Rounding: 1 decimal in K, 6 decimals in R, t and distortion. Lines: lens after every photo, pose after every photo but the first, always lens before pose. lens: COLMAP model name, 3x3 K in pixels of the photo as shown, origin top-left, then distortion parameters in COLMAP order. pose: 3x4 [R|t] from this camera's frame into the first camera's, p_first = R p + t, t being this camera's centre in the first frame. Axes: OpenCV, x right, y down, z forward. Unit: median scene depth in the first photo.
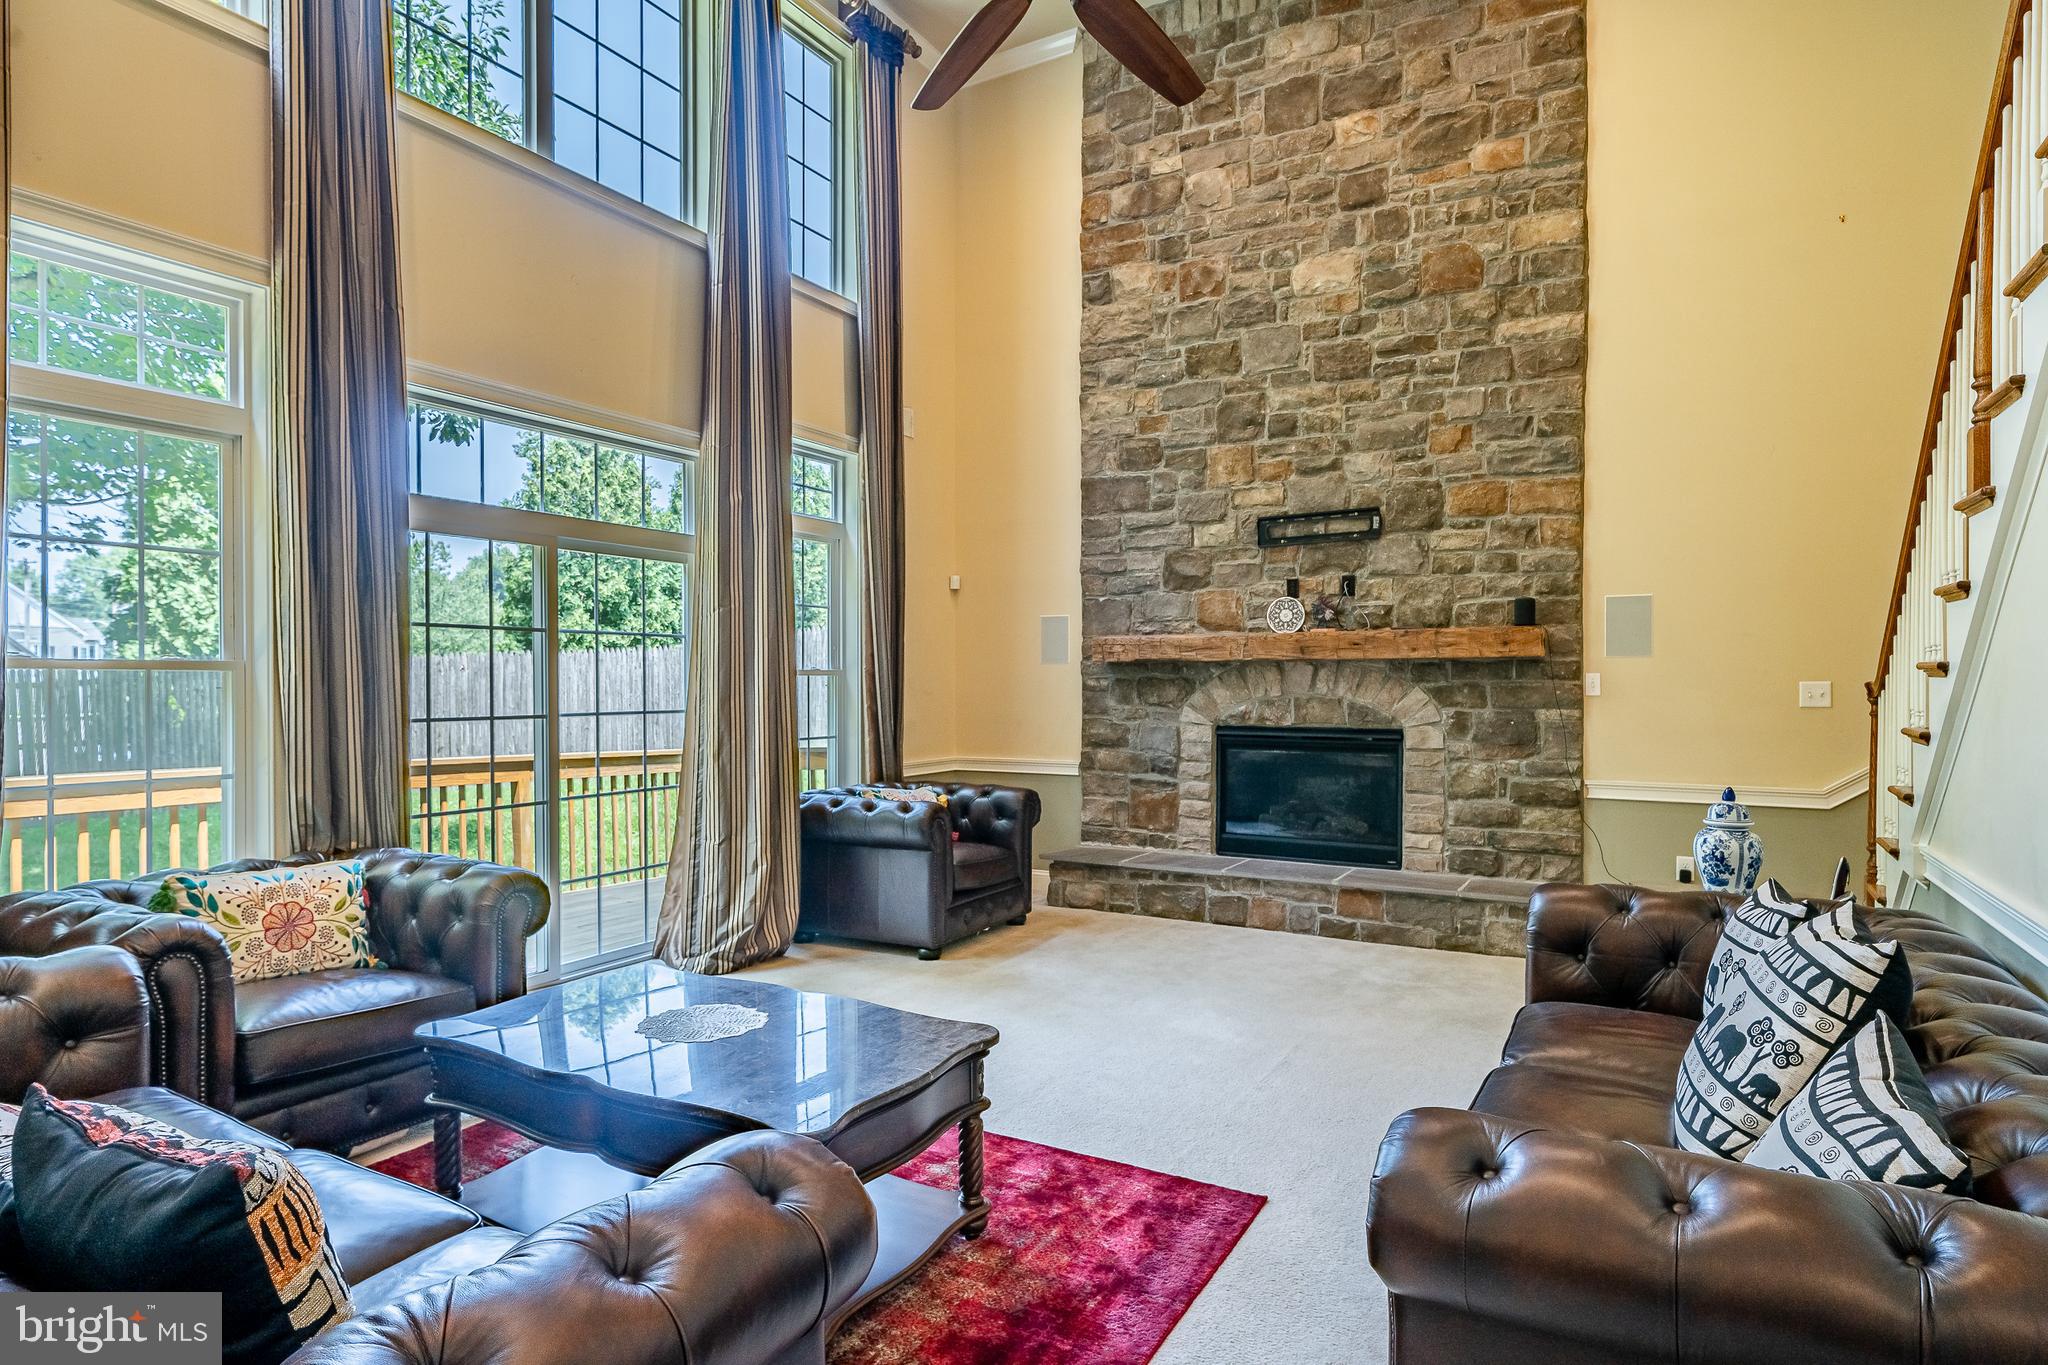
lens RADIAL K [[1127.8, 0, 1020.1], [0, 1127.8, 688.2], [0, 0, 1]] dist [-0.008945, 0.001226]
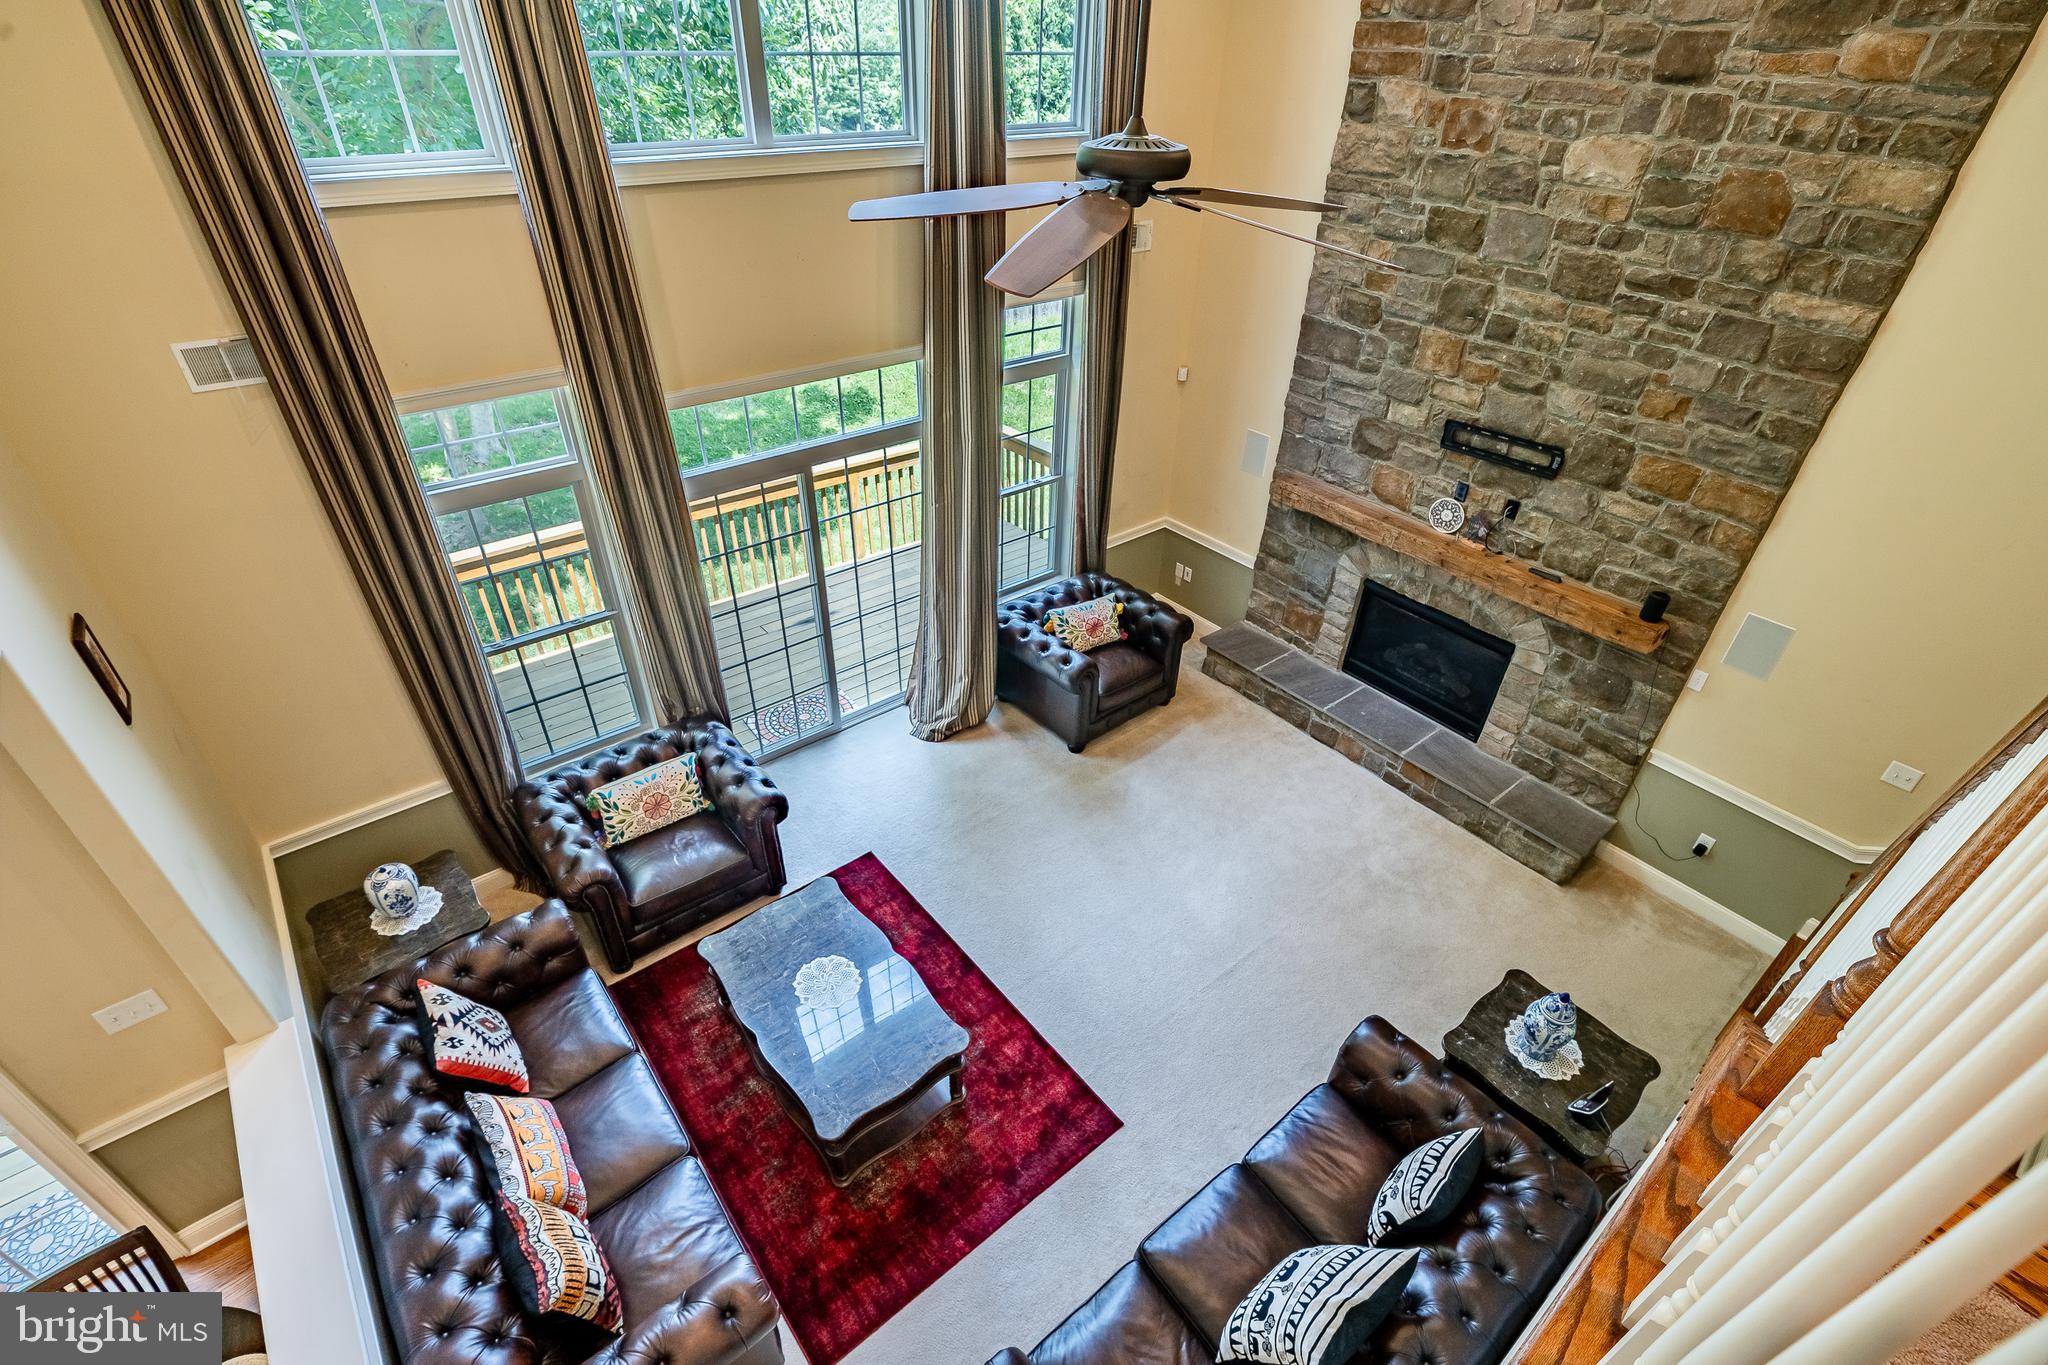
lens RADIAL K [[953.2, 0, 1018.6], [0, 953.2, 687.3], [0, 0, 1]] dist [-0.000831, -0.001475]
pose [[0.929600, 0.230209, -0.287834, 0.158548], [-0.022254, 0.814578, 0.579627, -0.455757], [0.367898, -0.532416, 0.762355, 0.072654]]
